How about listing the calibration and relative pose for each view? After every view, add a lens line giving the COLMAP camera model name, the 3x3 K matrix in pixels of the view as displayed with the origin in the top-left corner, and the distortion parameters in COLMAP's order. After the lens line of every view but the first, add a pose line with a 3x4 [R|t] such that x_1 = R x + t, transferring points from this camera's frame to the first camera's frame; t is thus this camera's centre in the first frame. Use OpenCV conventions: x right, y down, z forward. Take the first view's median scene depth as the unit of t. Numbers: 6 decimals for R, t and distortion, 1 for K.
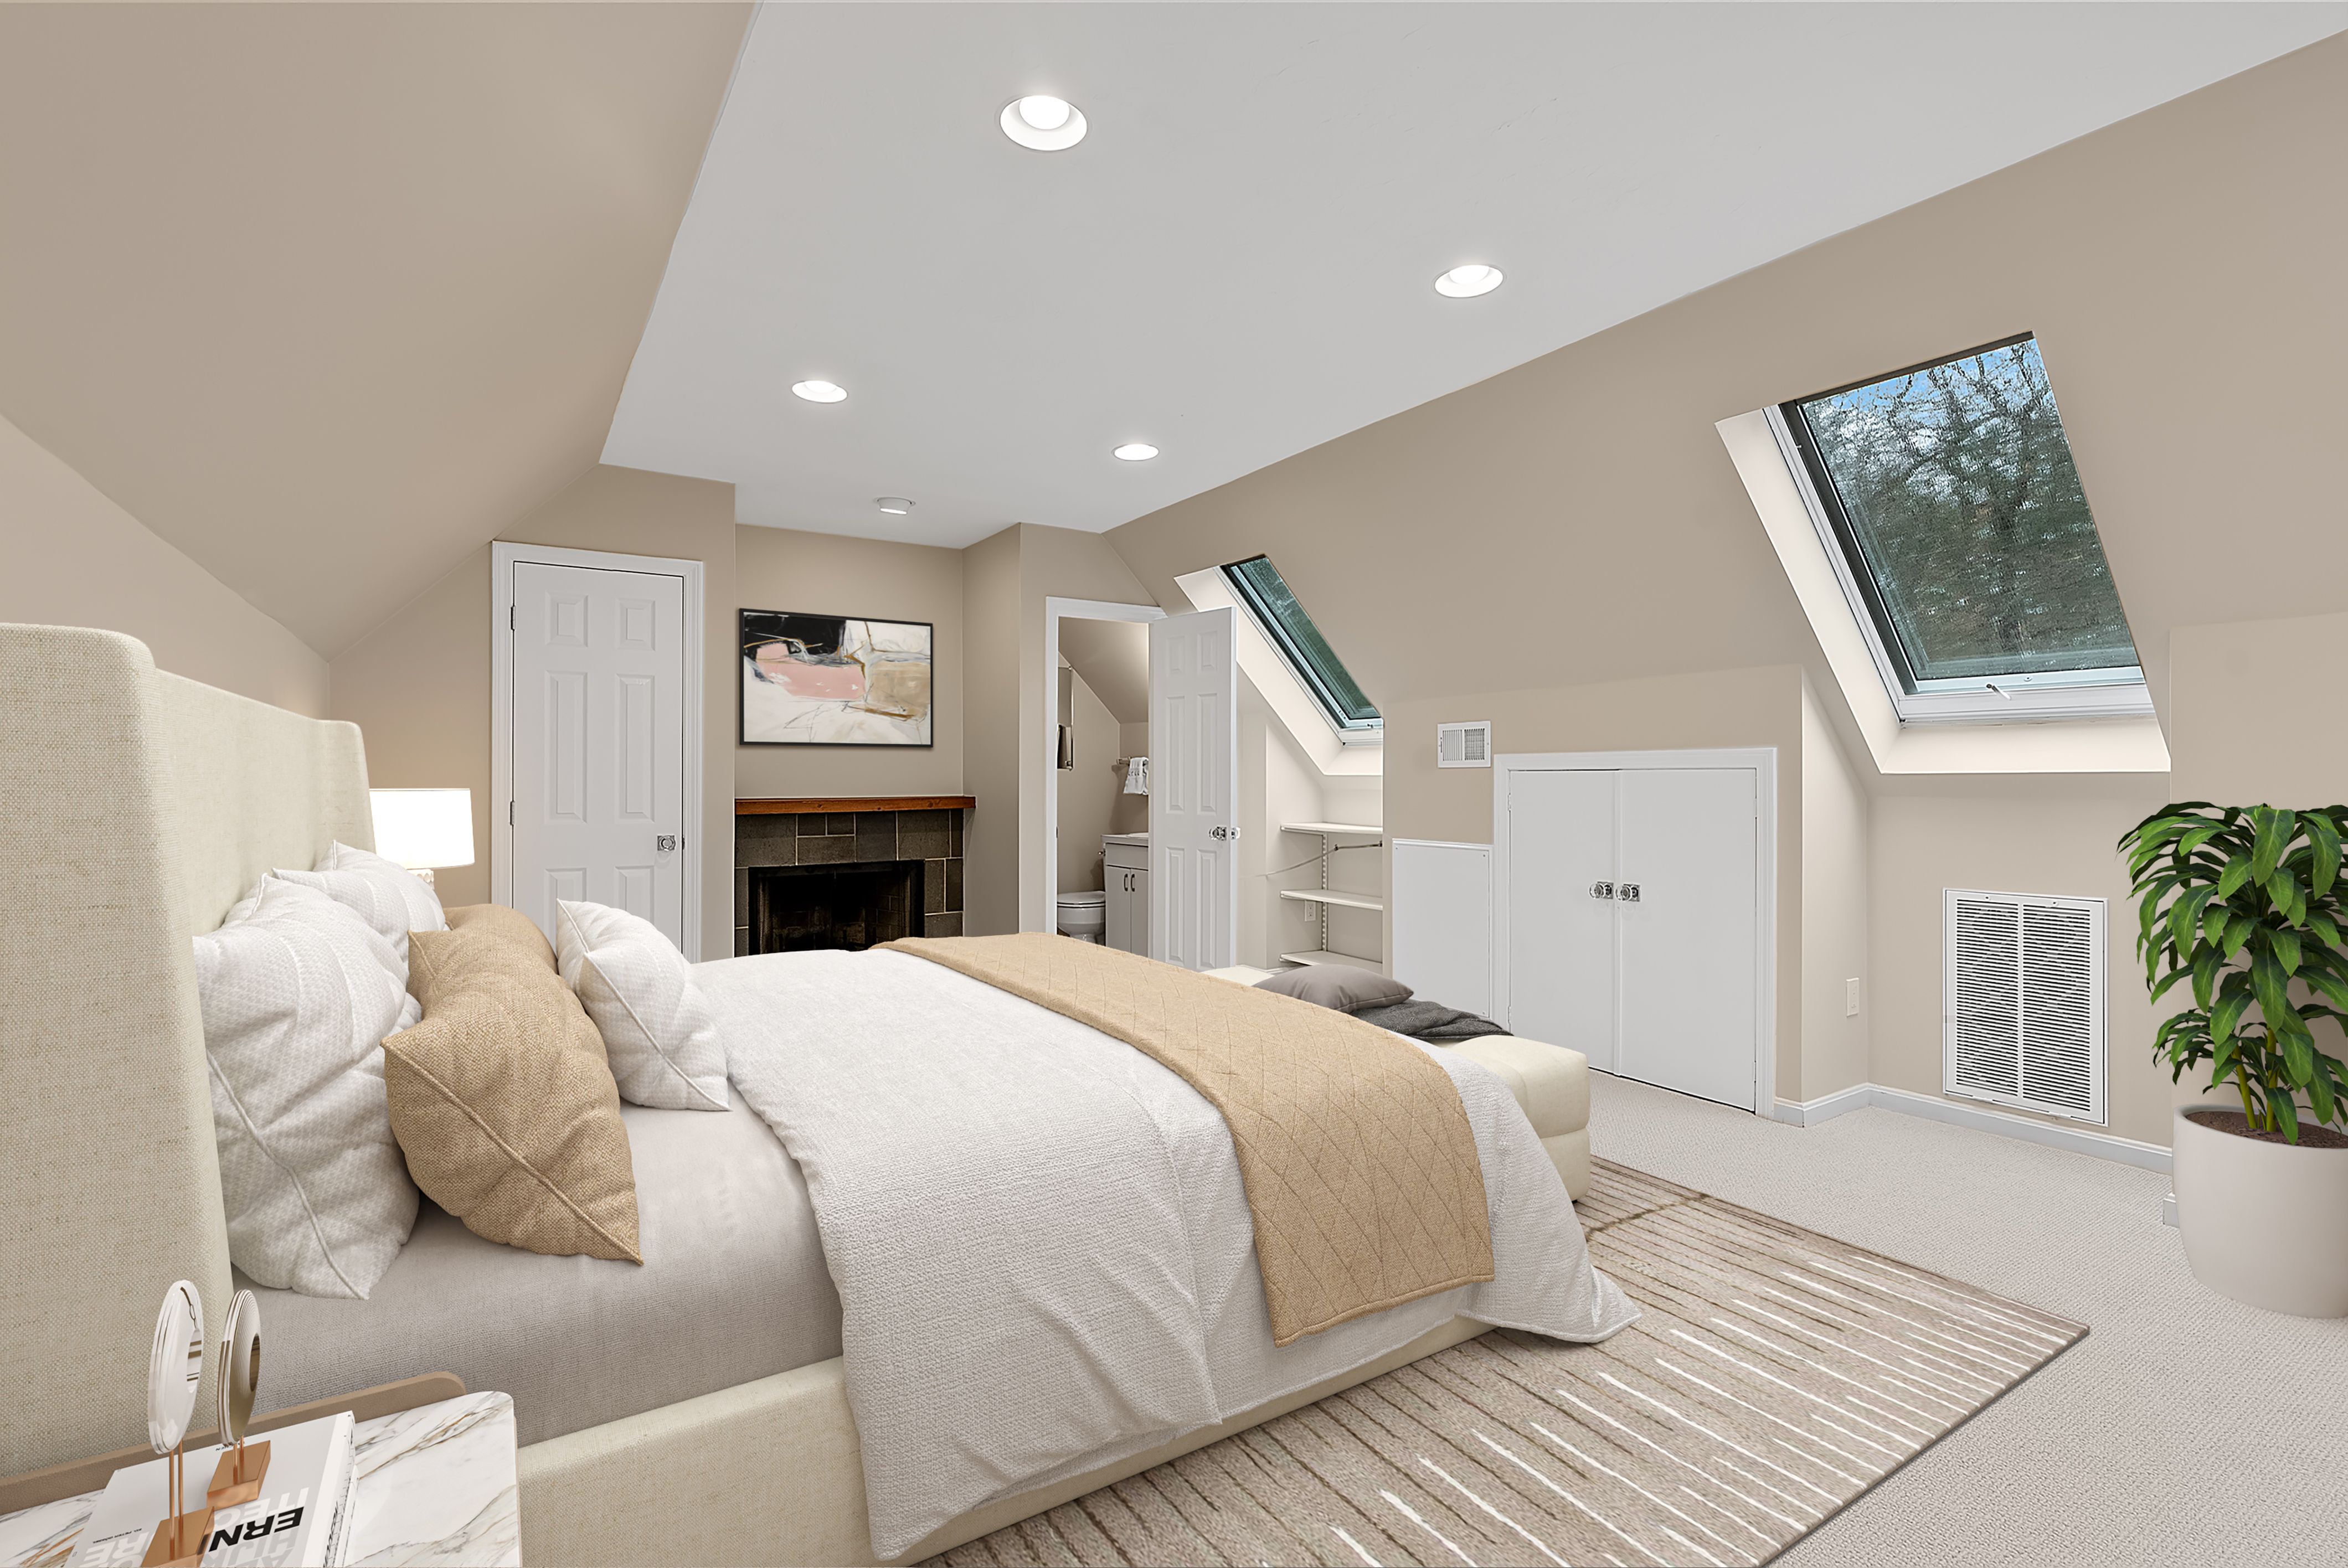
lens RADIAL K [[1069.8, 0, 1180.5], [0, 1069.8, 787.6], [0, 0, 1]] dist [-0.006435, 0.001477]
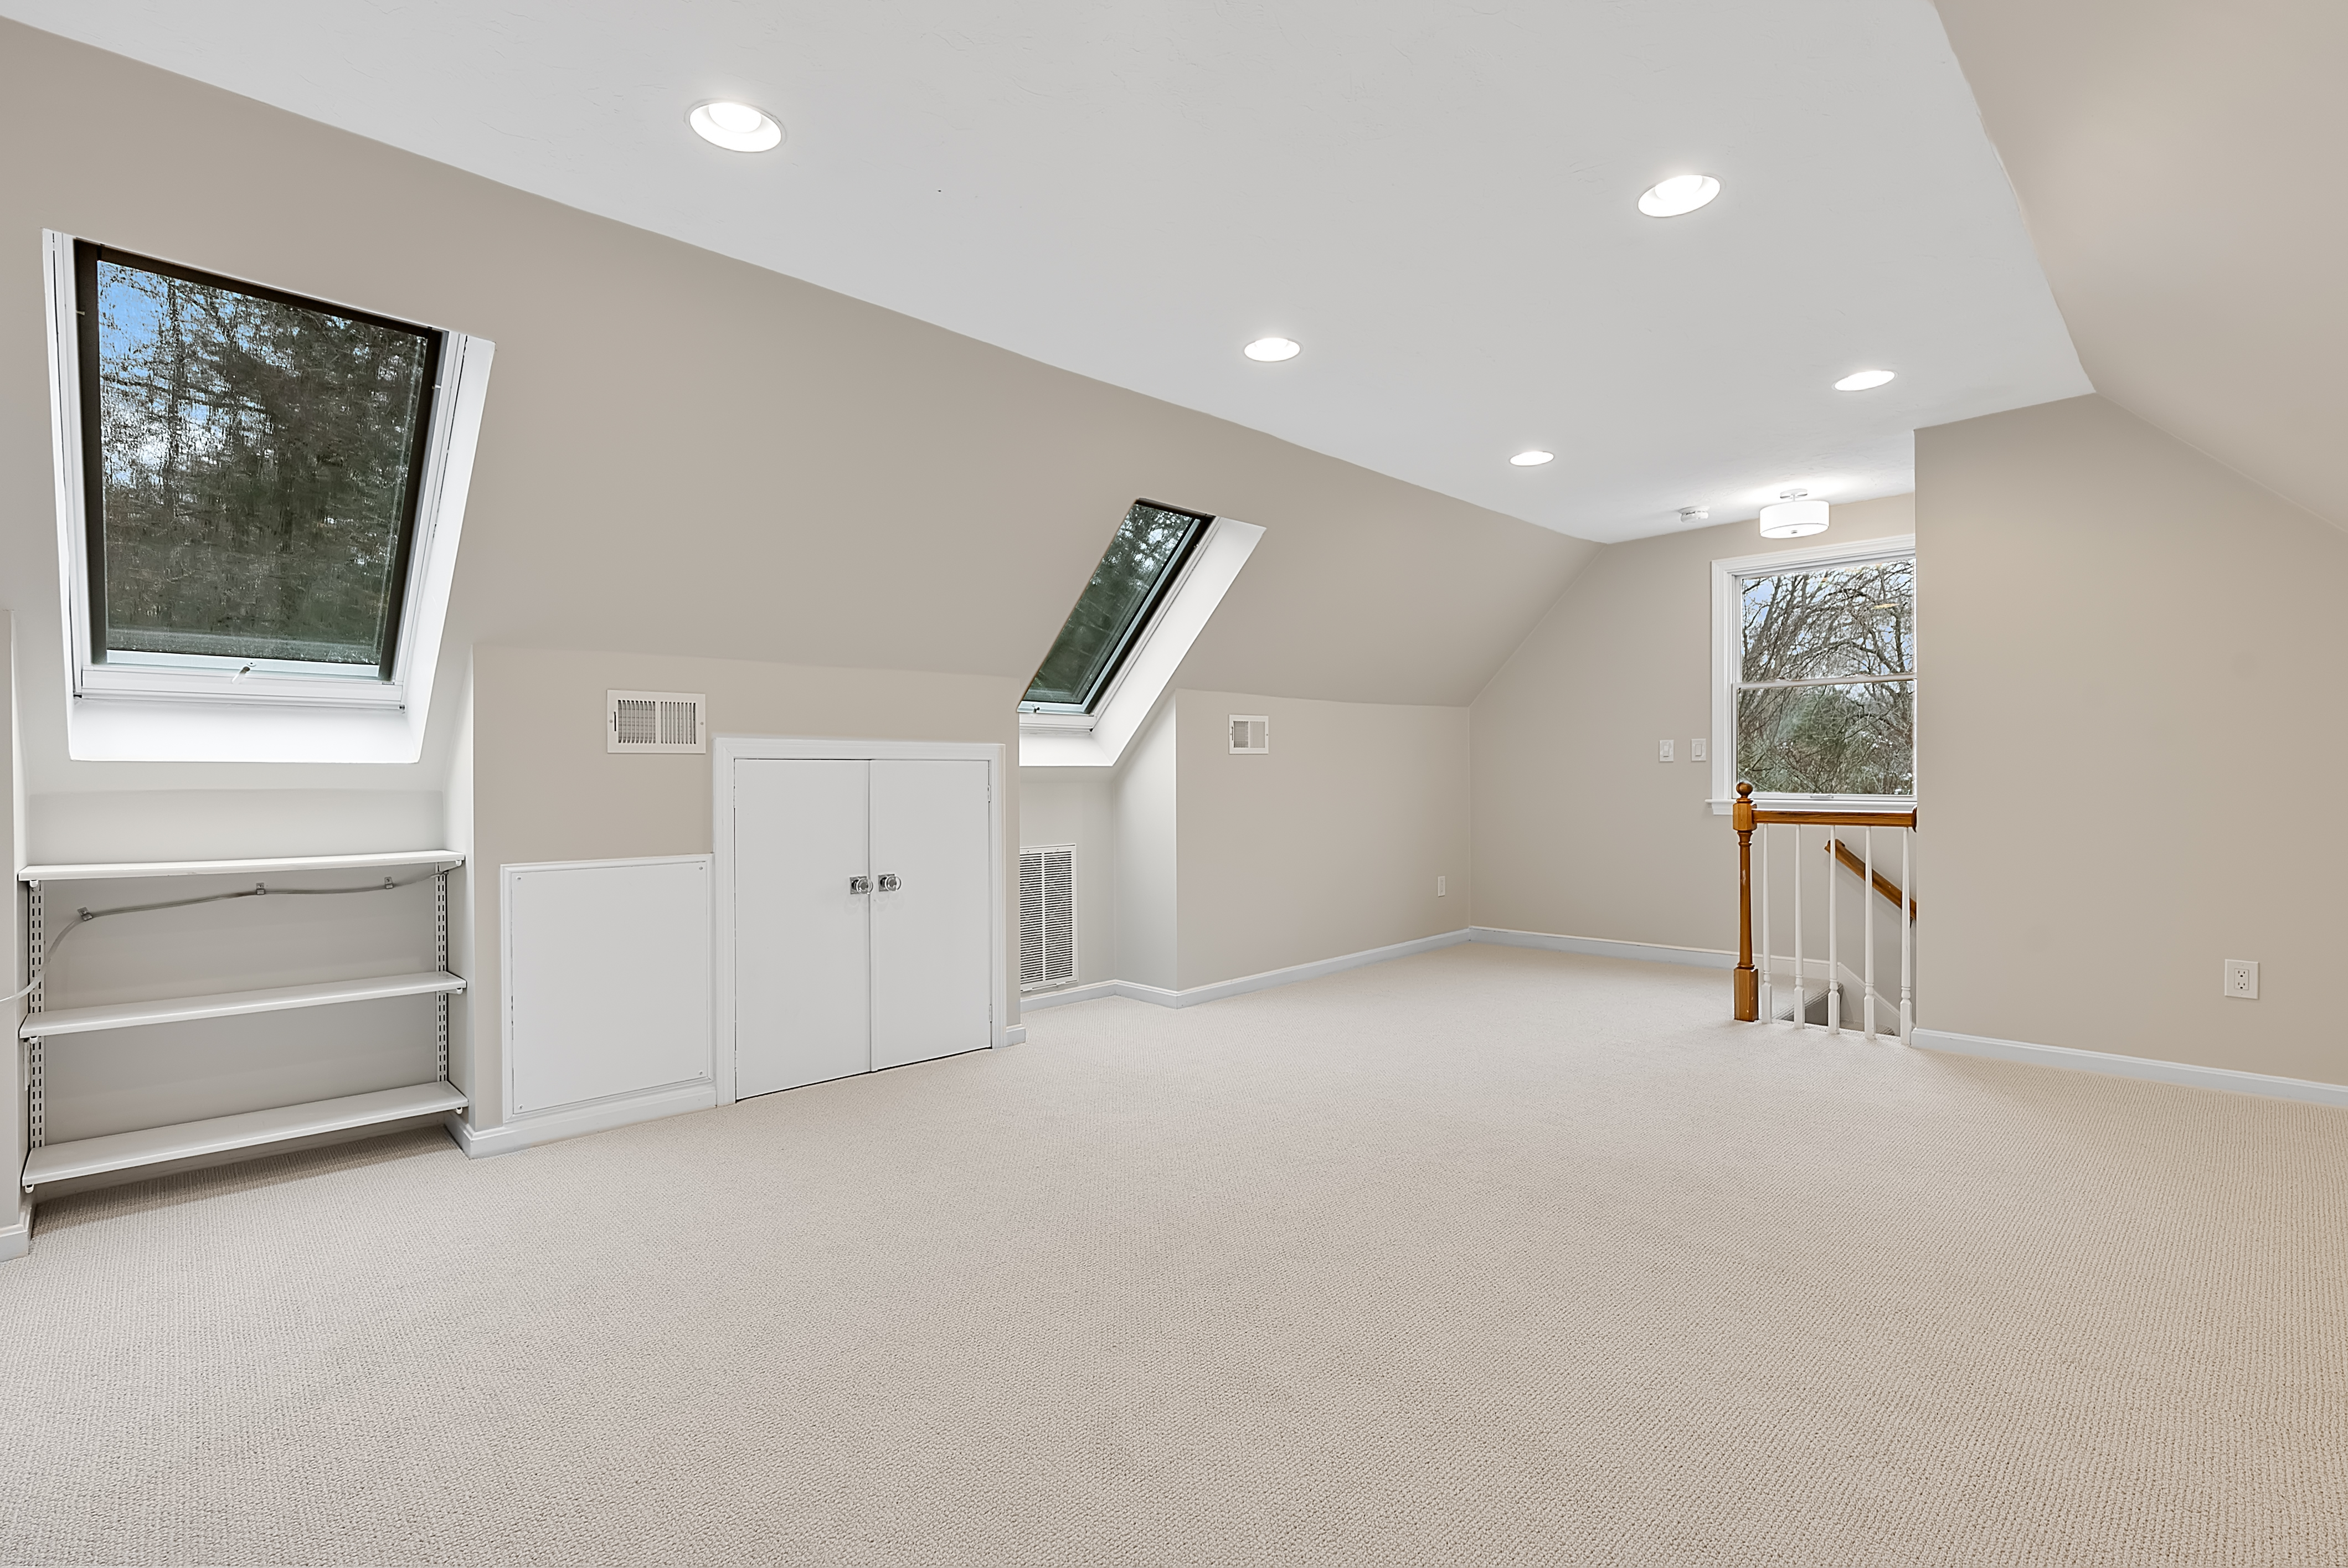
lens RADIAL K [[1069.8, 0, 1183.1], [0, 1069.8, 773.7], [0, 0, 1]] dist [-0.006435, 0.001477]
pose [[-0.205503, 0.000078, 0.978656, -0.606970], [0.008742, 0.999960, 0.001756, -0.003043], [-0.978617, 0.008916, -0.205495, 0.923528]]
